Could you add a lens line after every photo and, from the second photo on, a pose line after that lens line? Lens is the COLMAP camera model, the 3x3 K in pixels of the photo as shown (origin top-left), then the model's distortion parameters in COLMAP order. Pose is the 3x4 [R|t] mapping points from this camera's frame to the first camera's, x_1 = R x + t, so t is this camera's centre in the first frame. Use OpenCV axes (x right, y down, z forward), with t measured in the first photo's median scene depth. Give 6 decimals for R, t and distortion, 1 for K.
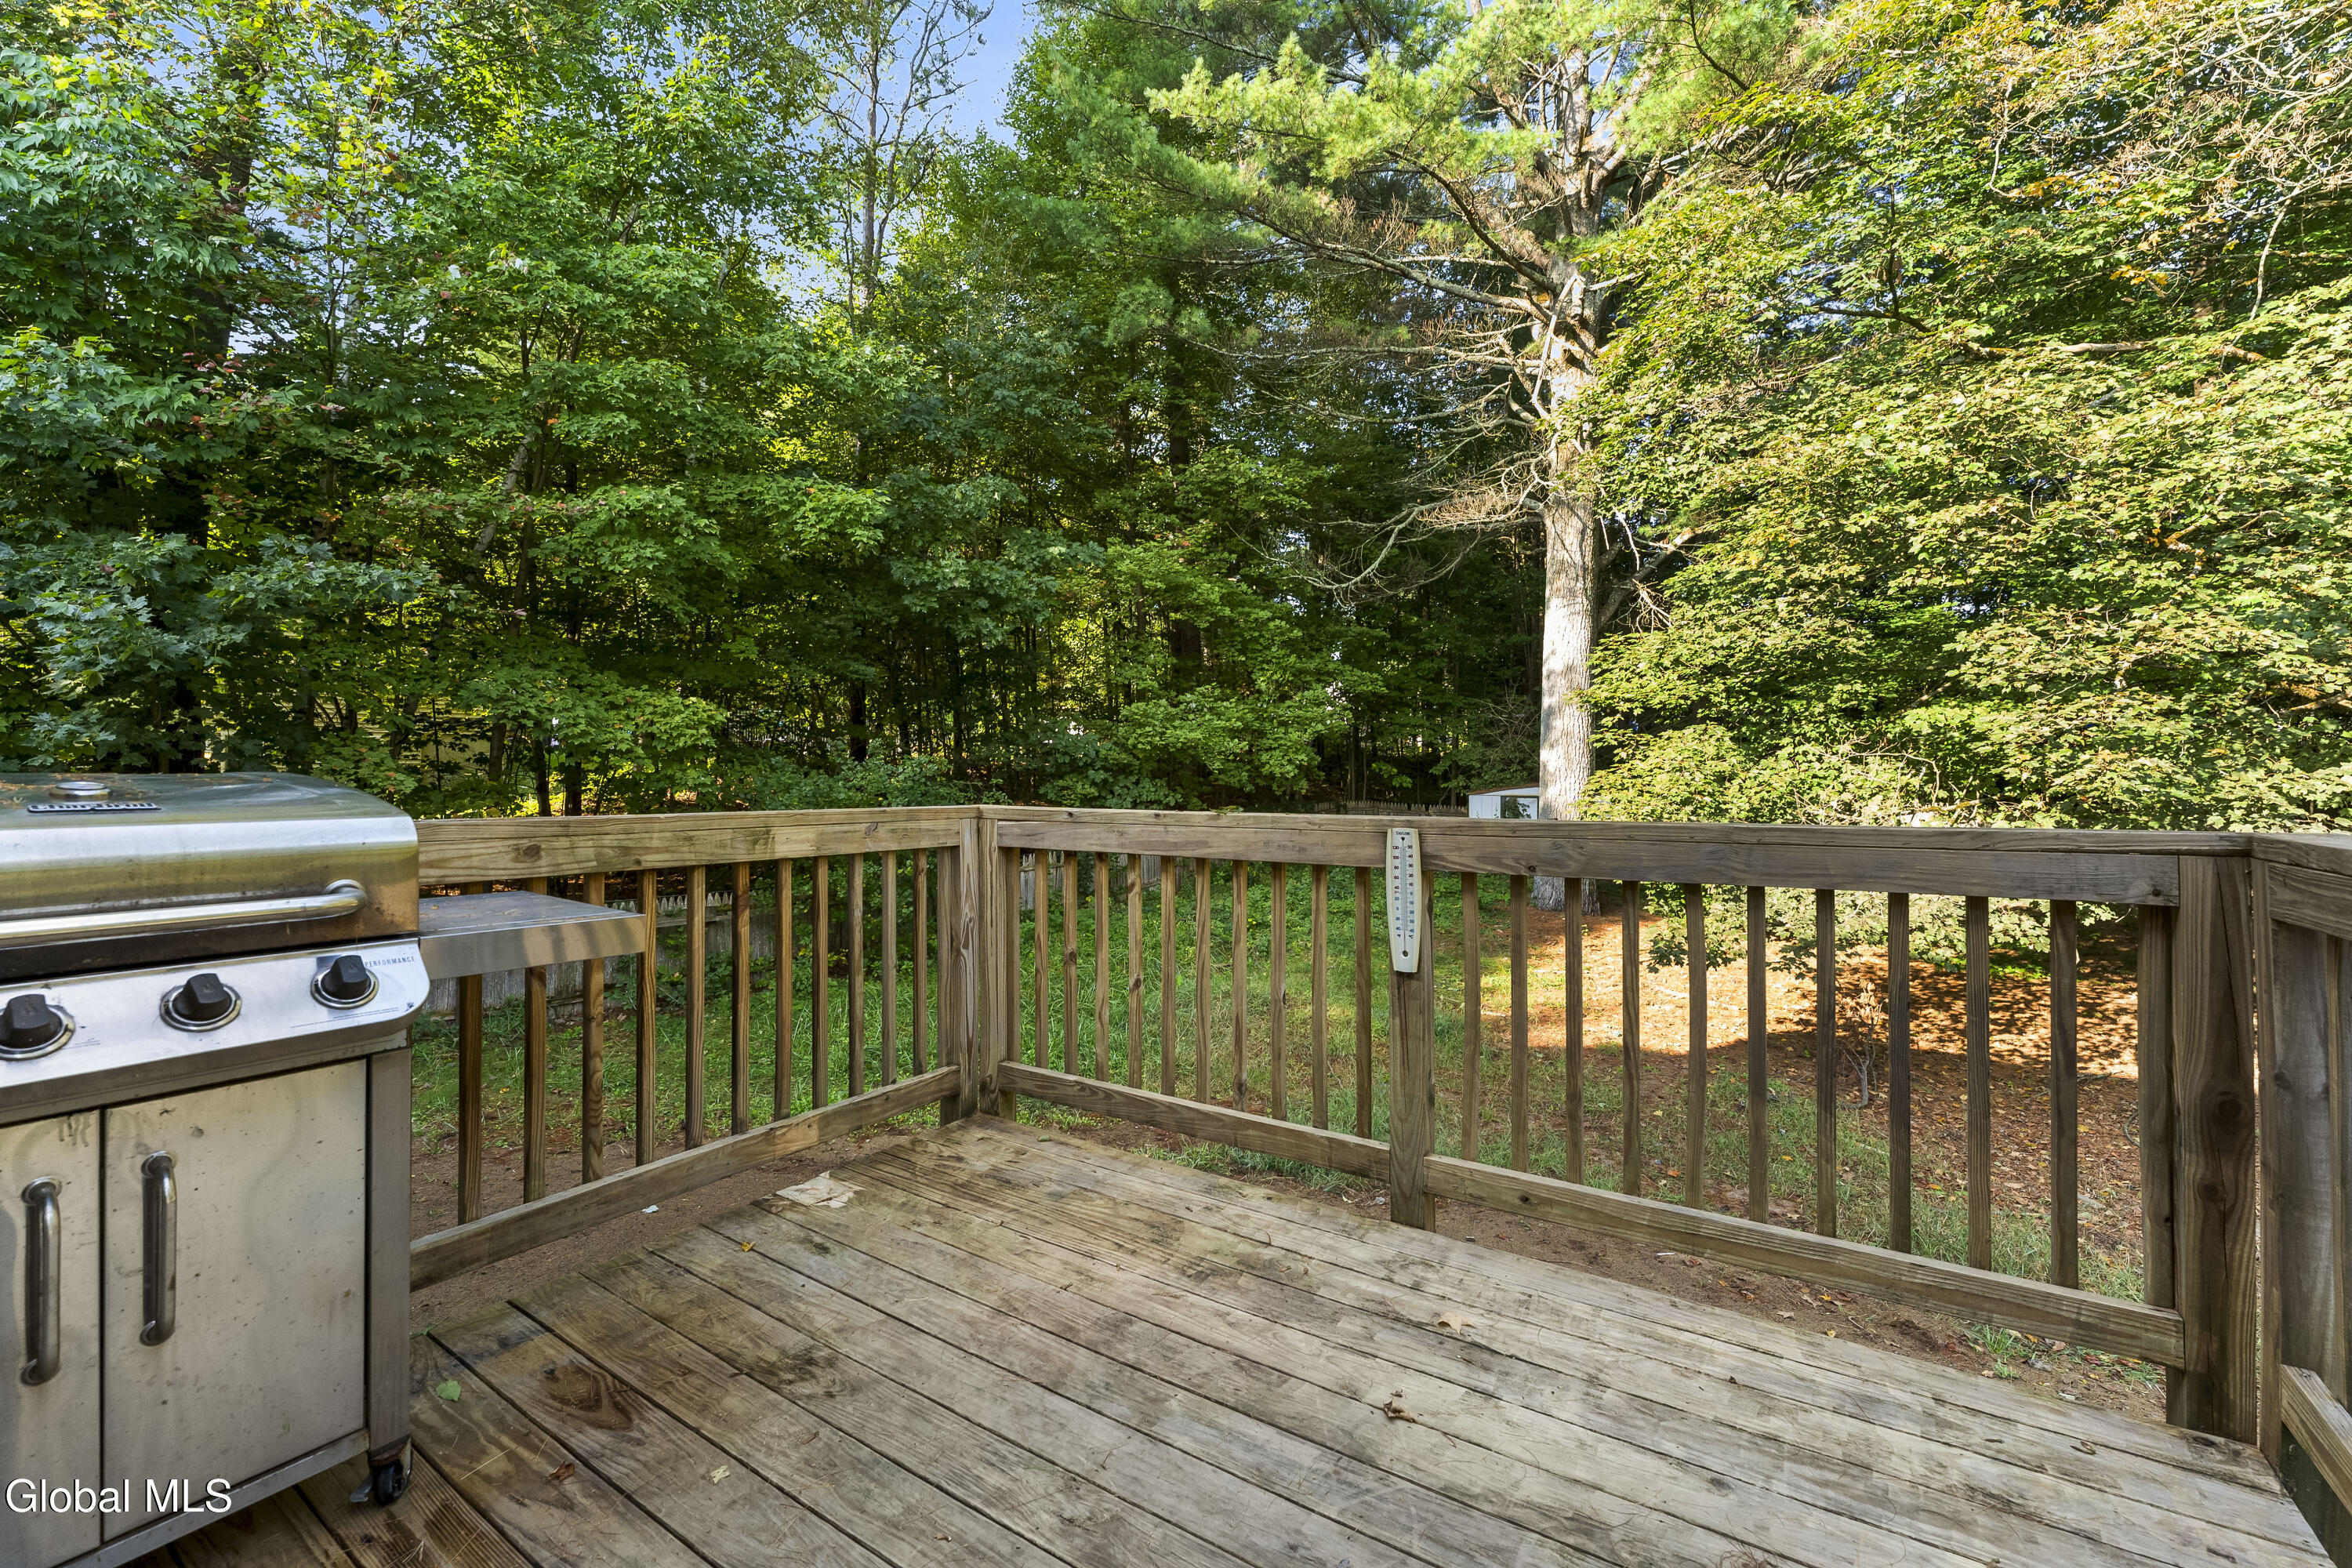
lens RADIAL K [[959.5, 0, 1220.8], [0, 959.5, 767.8], [0, 0, 1]] dist [0.003781, -0.000856]
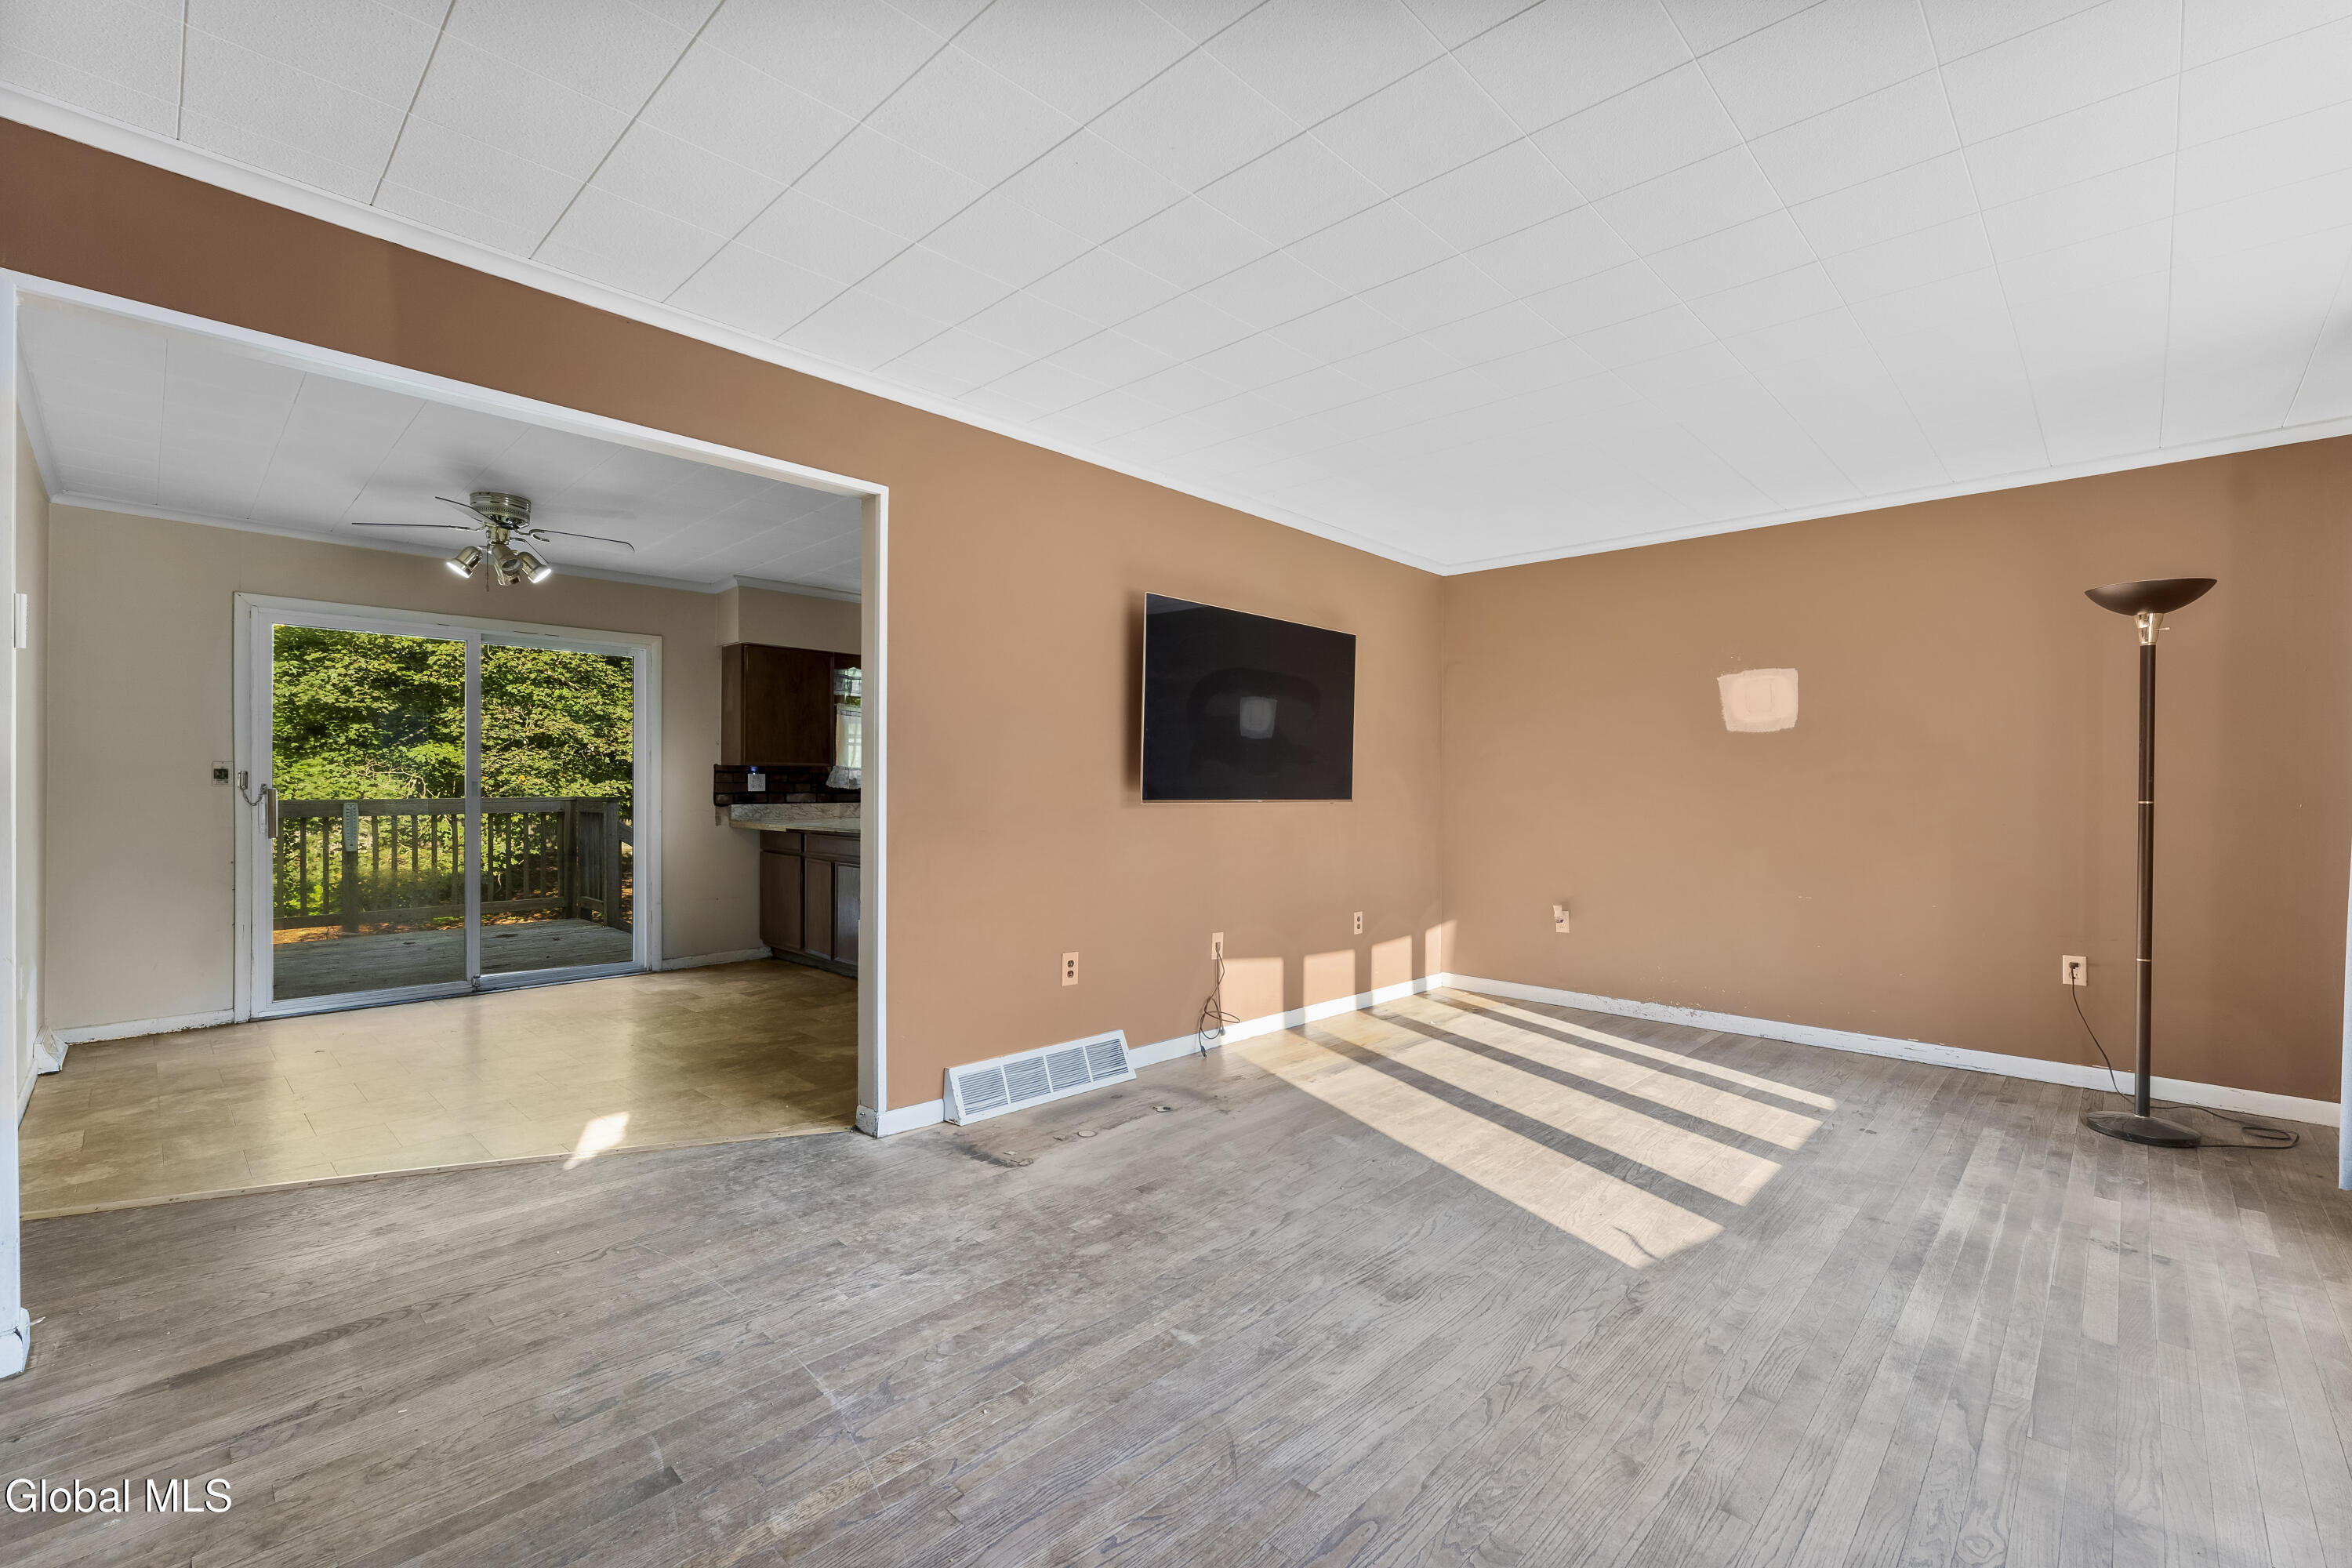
lens RADIAL K [[1005.3, 0, 1176.9], [0, 1005.3, 790.2], [0, 0, 1]] dist [0.000031, 0.000862]
pose [[0.209240, 0.000869, 0.977864, -0.898629], [-0.009817, 0.999951, 0.001212, -0.000049], [-0.977815, -0.009853, 0.209238, -0.833521]]
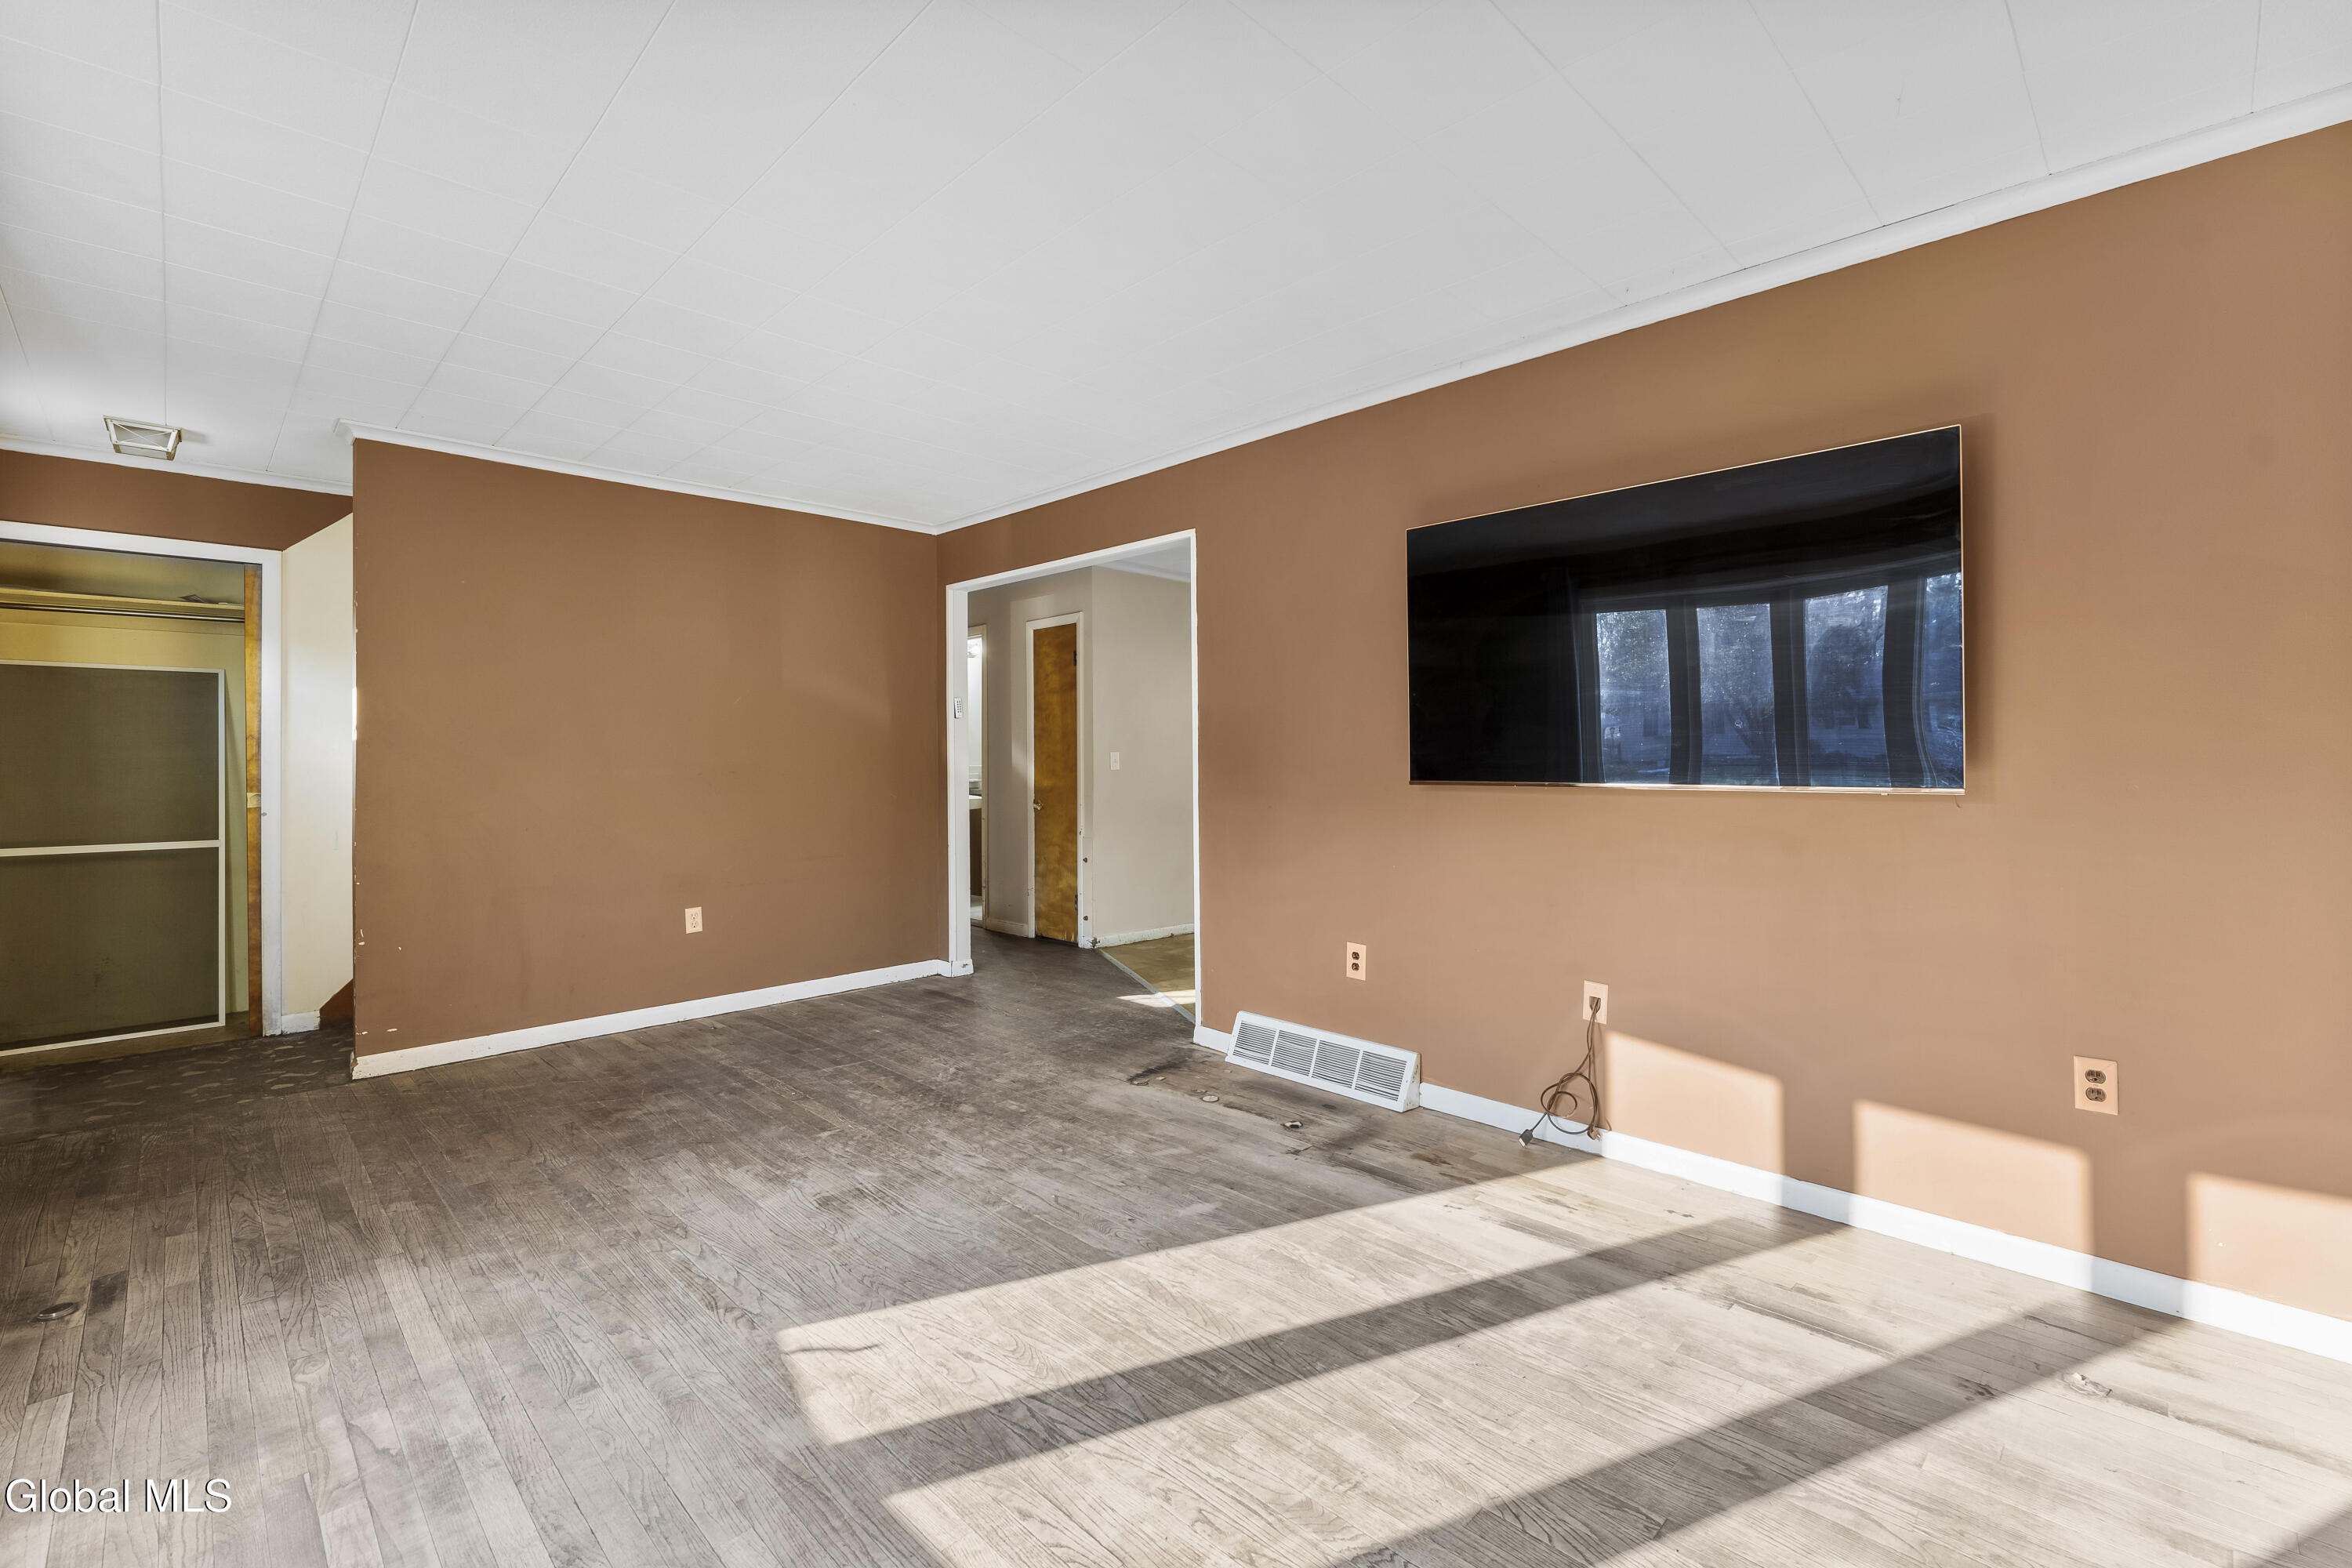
lens RADIAL K [[1005.3, 0, 1180.2], [0, 1005.3, 761.4], [0, 0, 1]] dist [0.000031, 0.000862]
pose [[0.972542, -0.003246, -0.232703, -0.282009], [0.003642, 0.999993, 0.001272, -0.004057], [0.232697, -0.002085, 0.972547, -1.216057]]
